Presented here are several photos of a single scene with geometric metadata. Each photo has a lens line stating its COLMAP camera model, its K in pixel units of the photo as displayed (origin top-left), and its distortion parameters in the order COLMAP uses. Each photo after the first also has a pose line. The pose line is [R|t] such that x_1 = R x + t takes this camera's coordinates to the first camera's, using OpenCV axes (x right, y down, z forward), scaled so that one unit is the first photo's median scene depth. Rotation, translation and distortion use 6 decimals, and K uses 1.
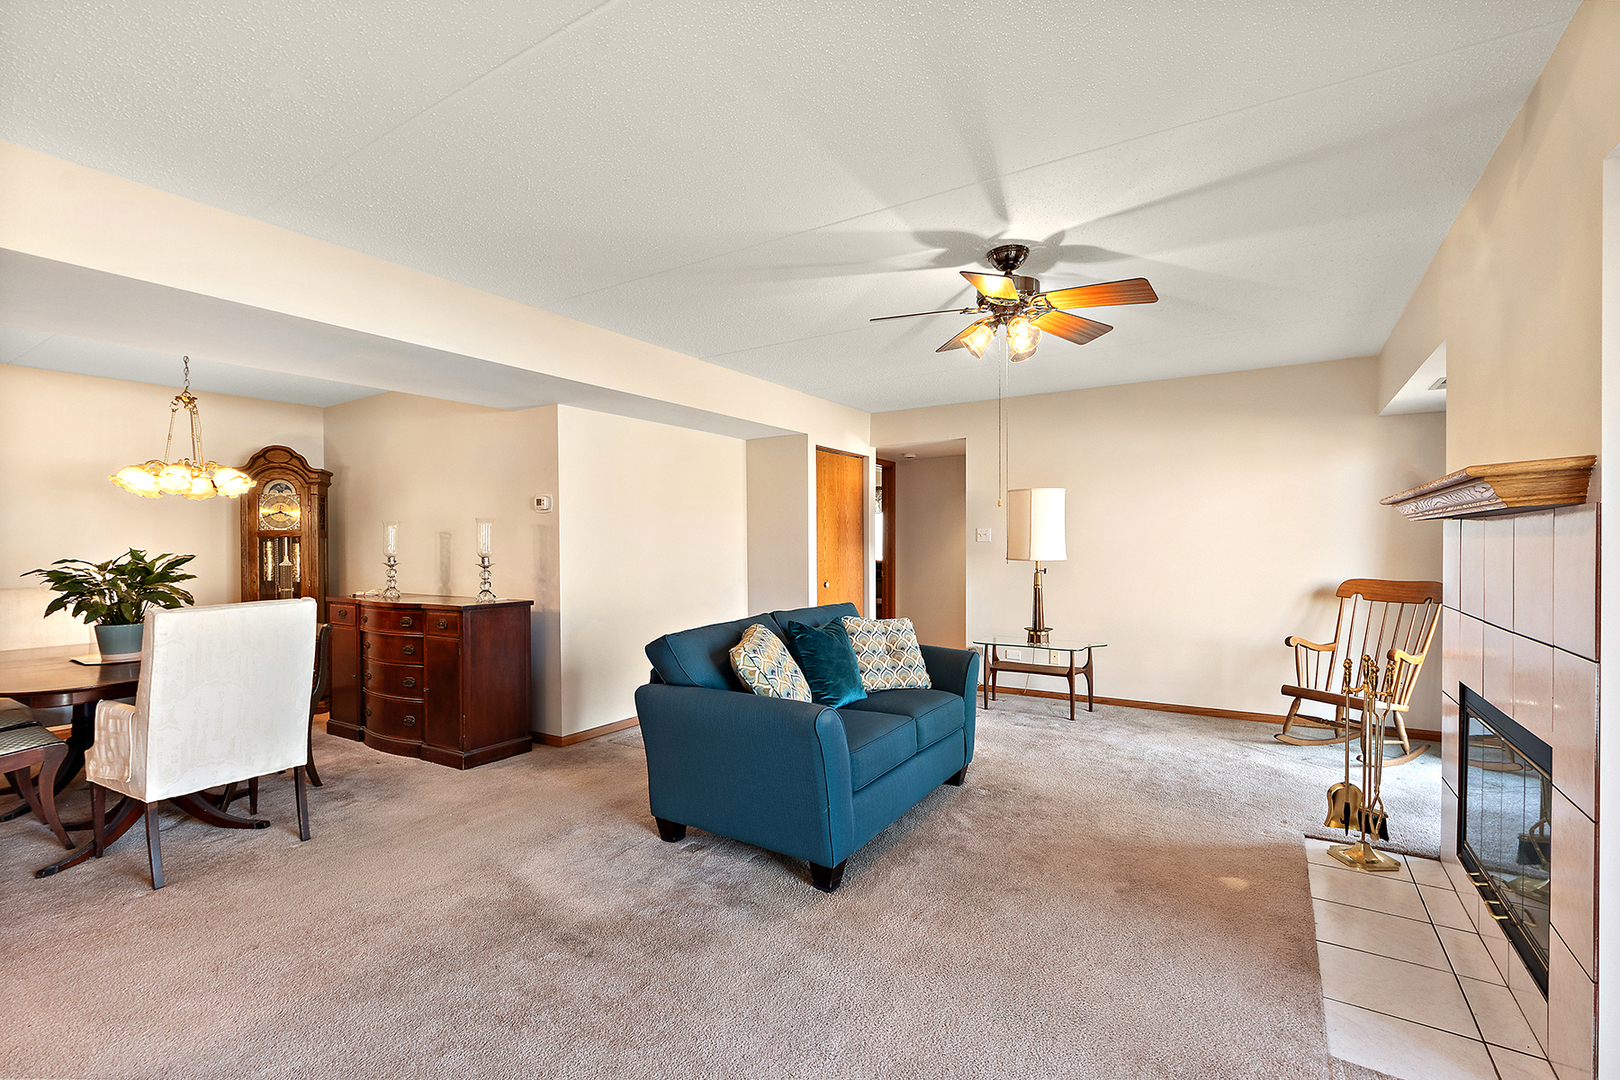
lens RADIAL K [[724.1, 0, 798.6], [0, 724.1, 550.8], [0, 0, 1]] dist [0.003307, 0.000162]
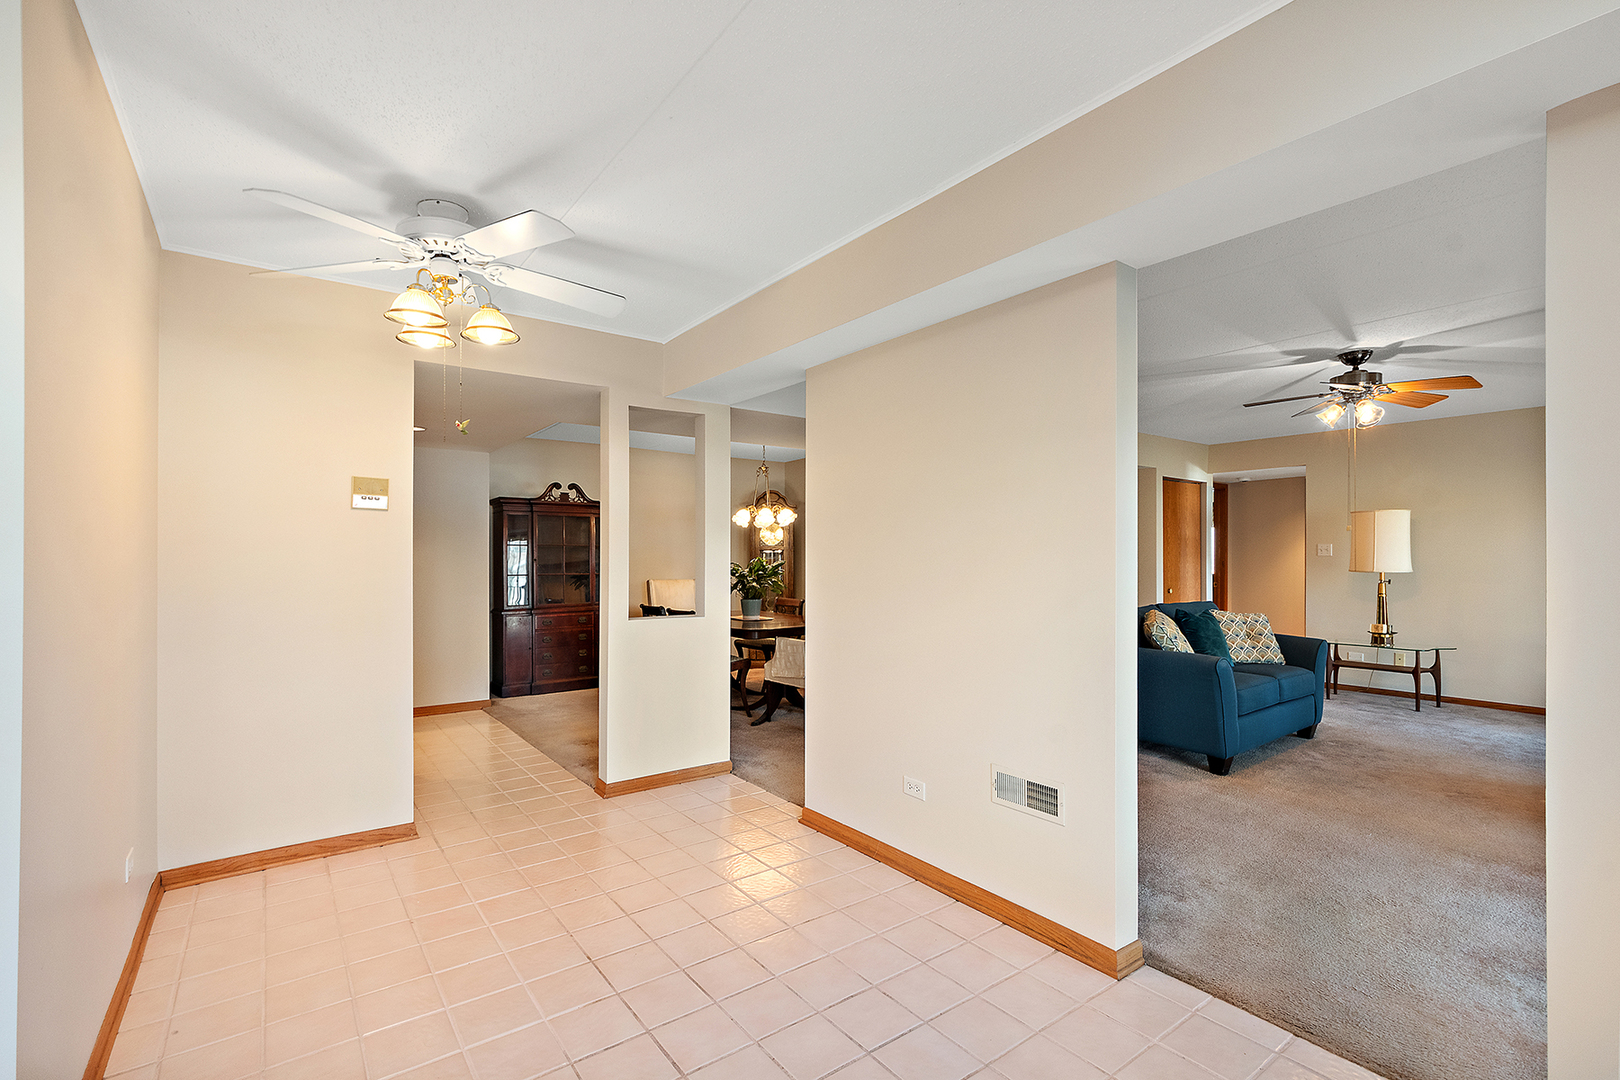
lens RADIAL K [[718.6, 0, 811.1], [0, 718.6, 551.6], [0, 0, 1]] dist [-0.002196, 0.000198]
pose [[0.938151, 0.005272, -0.346185, -0.162208], [-0.011140, 0.999826, -0.014962, 0.009059], [0.346046, 0.017893, 0.938047, -0.496446]]
